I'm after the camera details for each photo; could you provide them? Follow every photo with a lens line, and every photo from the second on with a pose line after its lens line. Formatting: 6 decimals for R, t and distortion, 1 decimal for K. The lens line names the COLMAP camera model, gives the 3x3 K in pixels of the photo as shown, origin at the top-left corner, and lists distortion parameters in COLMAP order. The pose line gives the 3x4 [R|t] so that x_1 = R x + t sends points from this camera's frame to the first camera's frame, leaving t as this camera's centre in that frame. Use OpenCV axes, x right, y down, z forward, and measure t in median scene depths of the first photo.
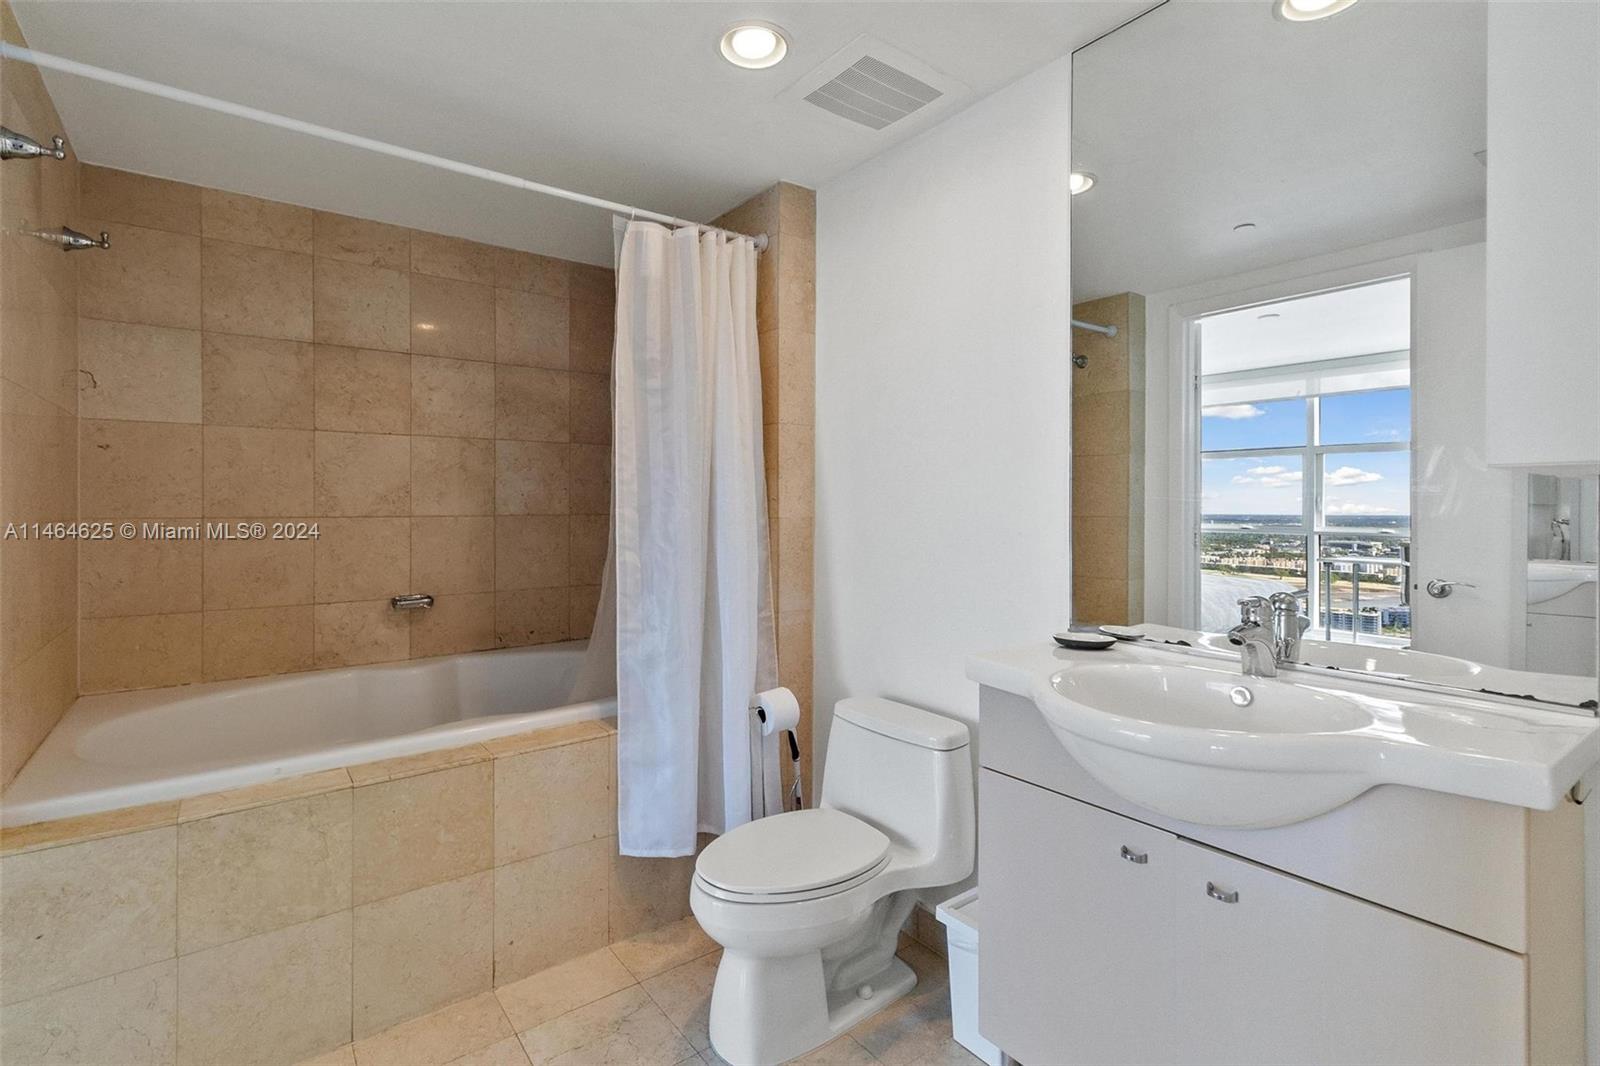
lens RADIAL K [[770.8, 0, 800.1], [0, 770.8, 507.1], [0, 0, 1]] dist [0.002960, 0.000455]
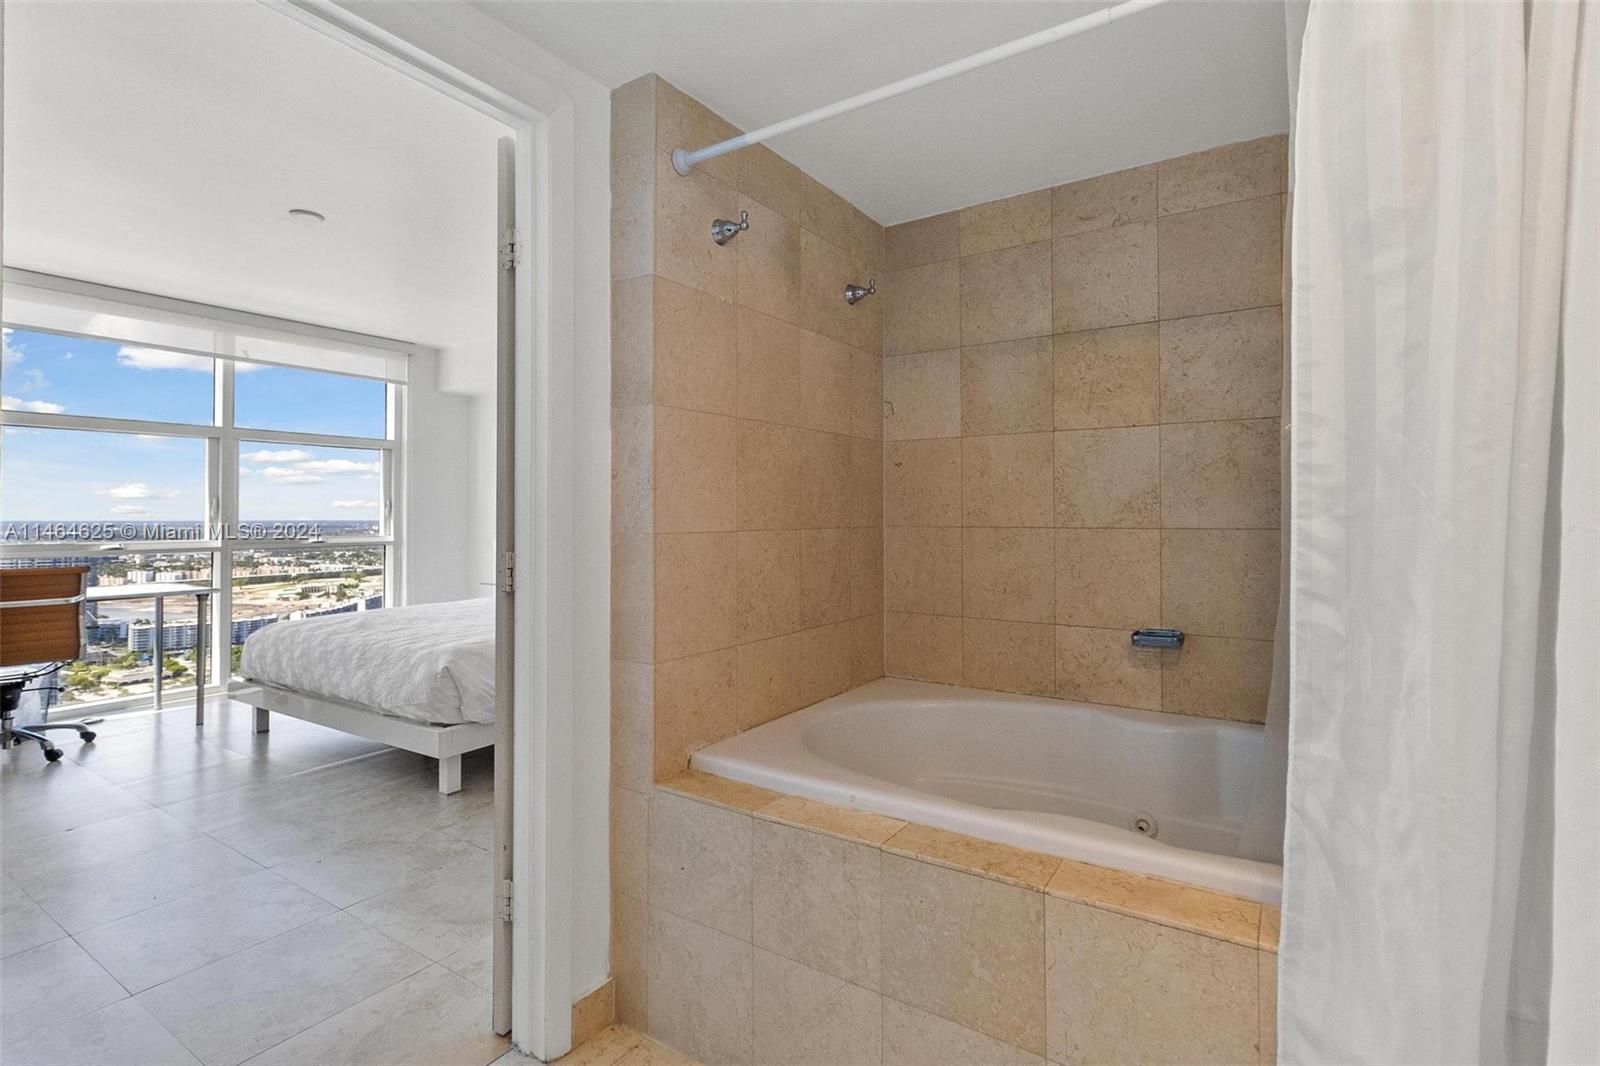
lens RADIAL K [[770.8, 0, 800.1], [0, 770.8, 507.1], [0, 0, 1]] dist [0.002960, 0.000455]
pose [[0.314411, -0.011593, -0.949216, 0.135489], [0.000013, 0.999925, -0.012208, -0.000013], [0.949287, 0.003826, 0.314388, 0.452254]]
